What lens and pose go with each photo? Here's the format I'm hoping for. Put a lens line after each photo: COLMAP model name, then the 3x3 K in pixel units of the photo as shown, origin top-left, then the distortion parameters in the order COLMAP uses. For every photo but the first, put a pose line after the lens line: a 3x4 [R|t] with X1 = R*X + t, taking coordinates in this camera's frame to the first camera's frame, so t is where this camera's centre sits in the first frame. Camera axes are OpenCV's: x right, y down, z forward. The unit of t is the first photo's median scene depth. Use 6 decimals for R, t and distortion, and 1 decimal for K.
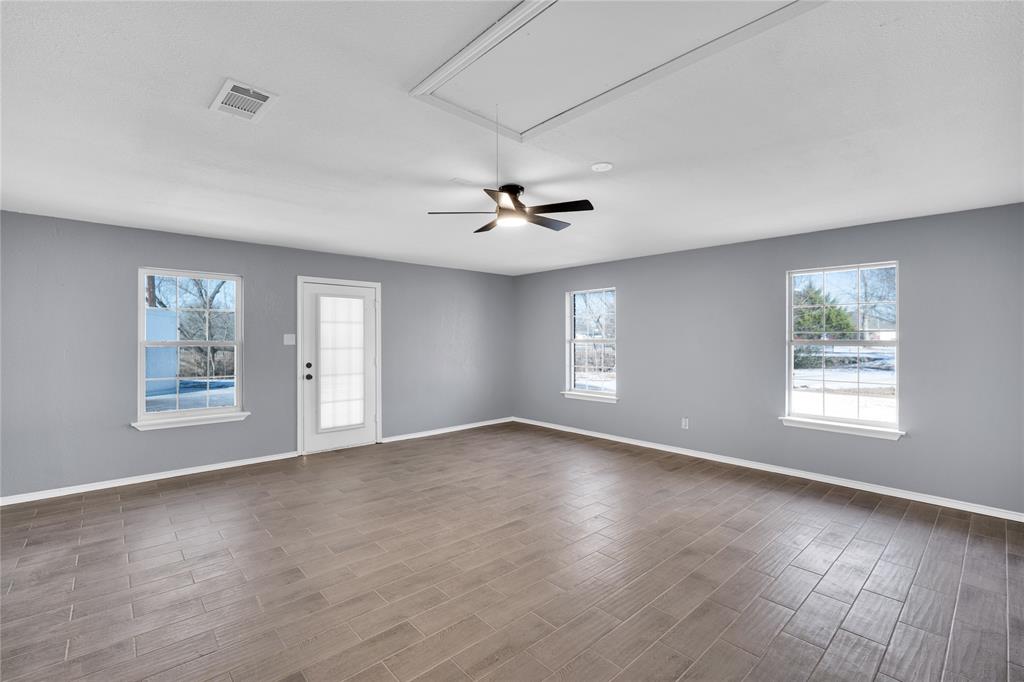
lens RADIAL K [[450.1, 0, 513.2], [0, 450.1, 338.3], [0, 0, 1]] dist [-0.001813, 0.000626]
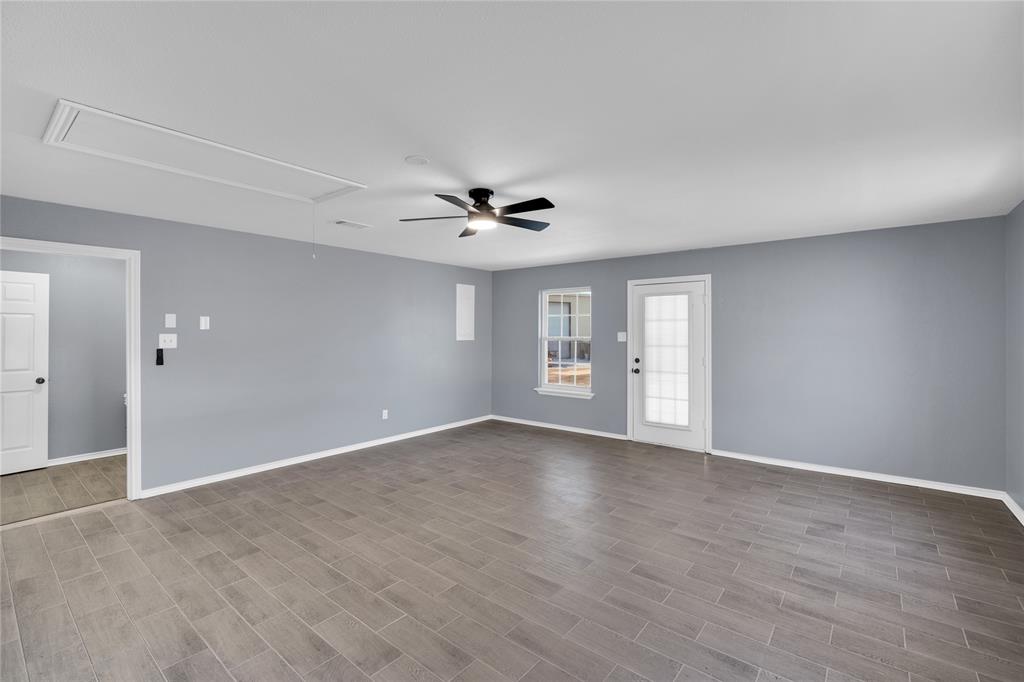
lens RADIAL K [[450.1, 0, 513.2], [0, 450.1, 338.3], [0, 0, 1]] dist [-0.001813, 0.000626]
pose [[0.150460, 0.012269, -0.988540, 0.597139], [0.002476, 0.999915, 0.012787, -0.009428], [0.988613, -0.004371, 0.150417, 0.547976]]
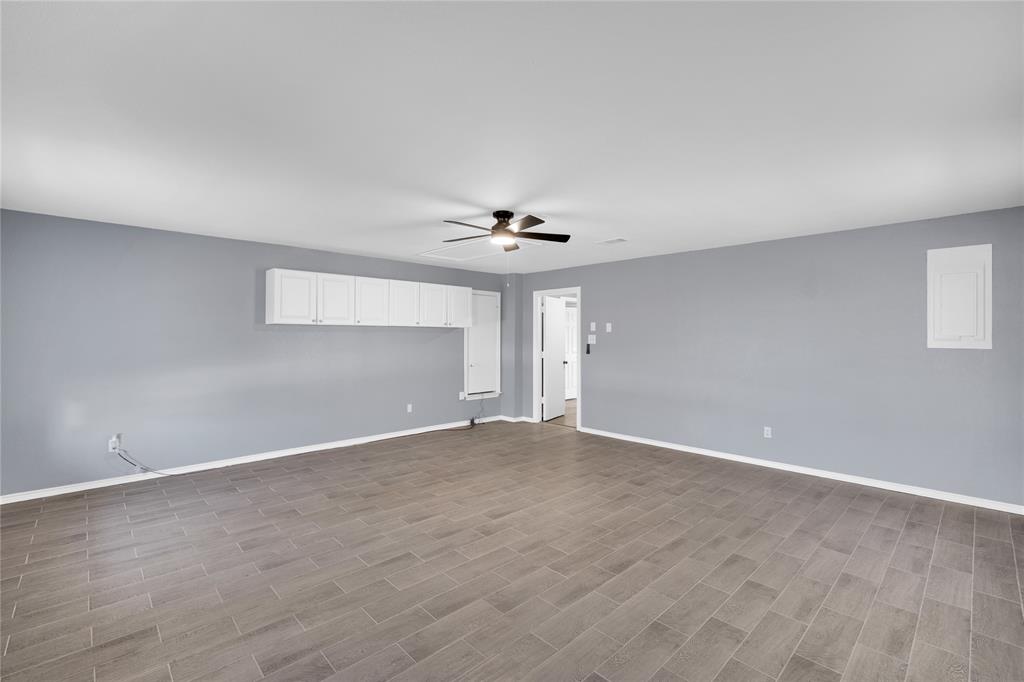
lens RADIAL K [[449.1, 0, 516.7], [0, 449.1, 340.8], [0, 0, 1]] dist [-0.018846, 0.009017]
pose [[-0.999531, -0.006115, -0.030022, -0.003215], [-0.006309, 0.999960, 0.006366, 0.001232], [0.029981, 0.006552, -0.999529, 1.307723]]
